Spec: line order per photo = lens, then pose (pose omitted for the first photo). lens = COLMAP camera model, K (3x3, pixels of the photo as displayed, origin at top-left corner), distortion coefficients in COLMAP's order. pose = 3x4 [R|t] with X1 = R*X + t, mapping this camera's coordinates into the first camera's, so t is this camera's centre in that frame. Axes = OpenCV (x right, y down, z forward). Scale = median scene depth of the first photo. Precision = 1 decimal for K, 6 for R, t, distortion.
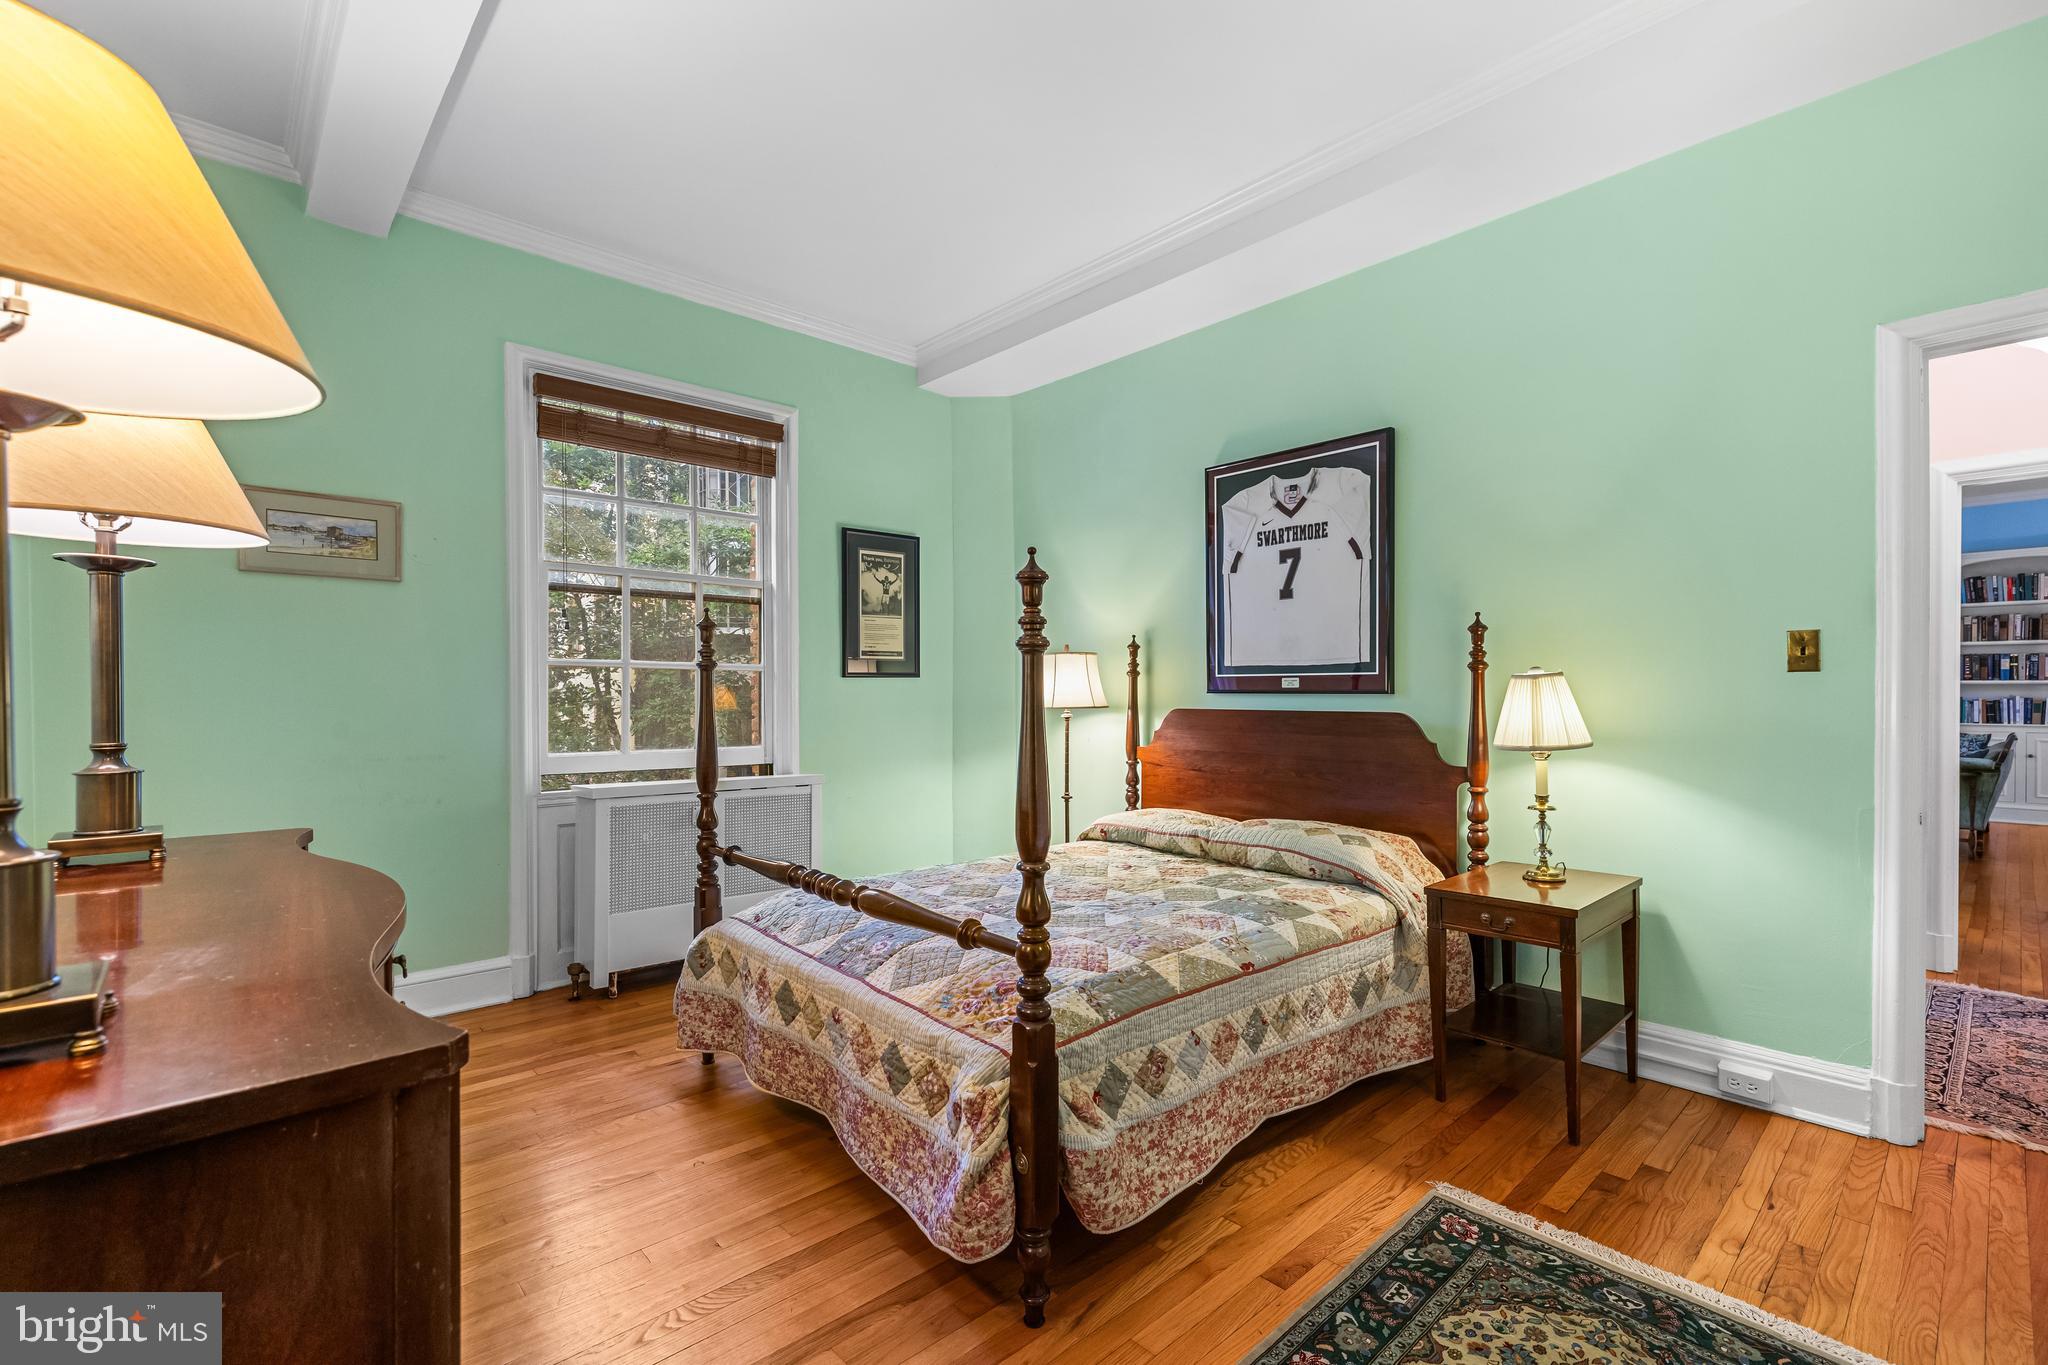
lens RADIAL K [[899.7, 0, 1032.9], [0, 899.7, 701.6], [0, 0, 1]] dist [0.015506, 0.000216]
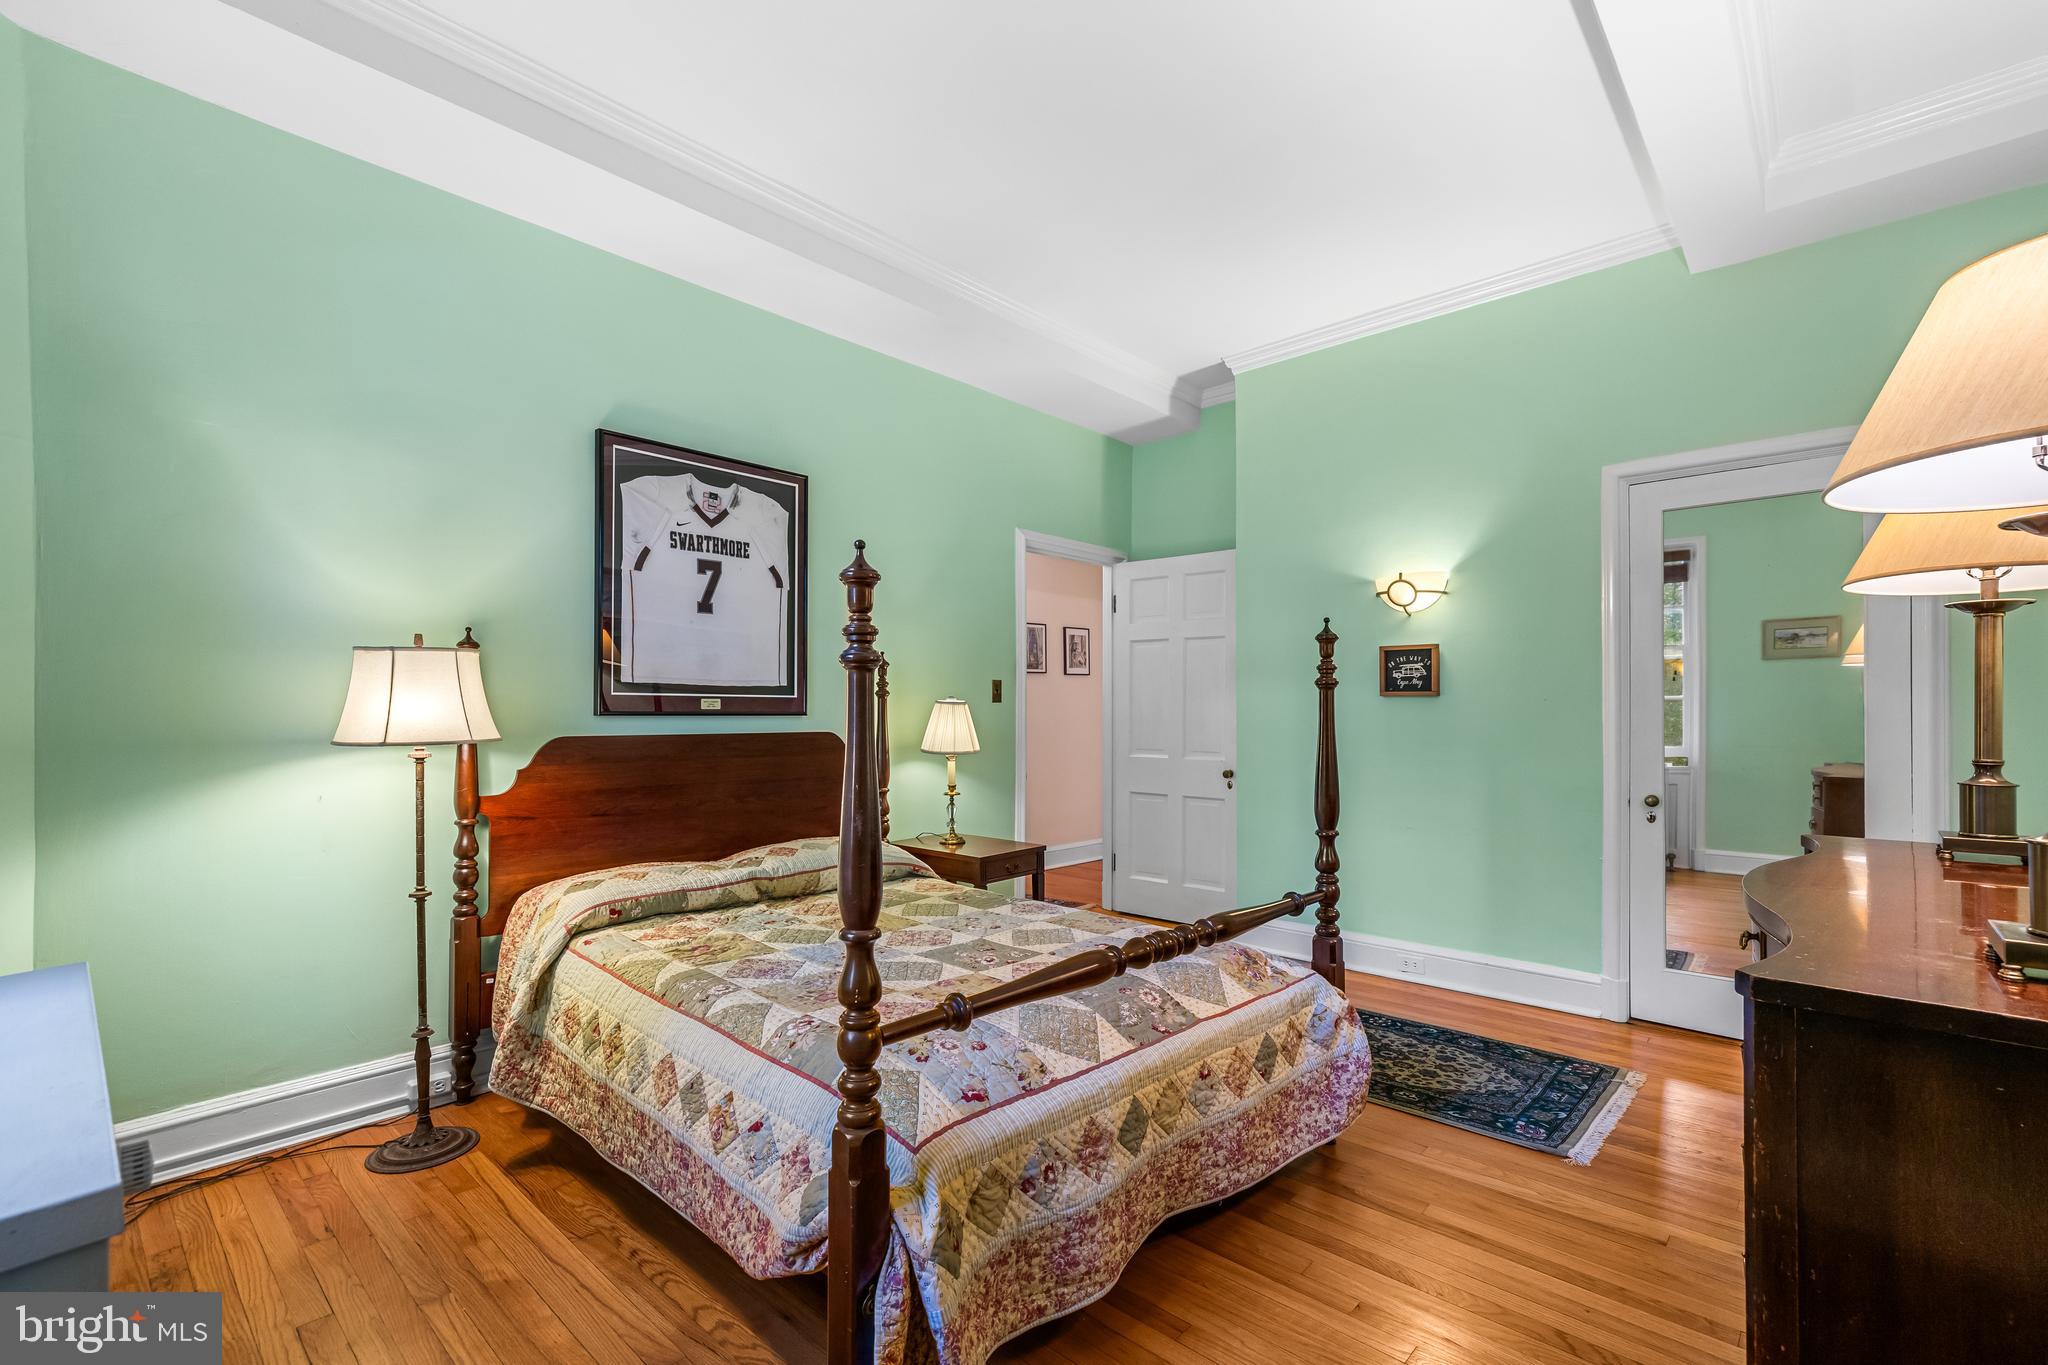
lens RADIAL K [[899.7, 0, 1032.9], [0, 899.7, 701.6], [0, 0, 1]] dist [0.015506, 0.000216]
pose [[-0.084005, 0.009304, 0.996422, -0.686953], [0.008320, 0.999928, -0.008636, -0.012780], [-0.996431, 0.007565, -0.084076, 0.765454]]
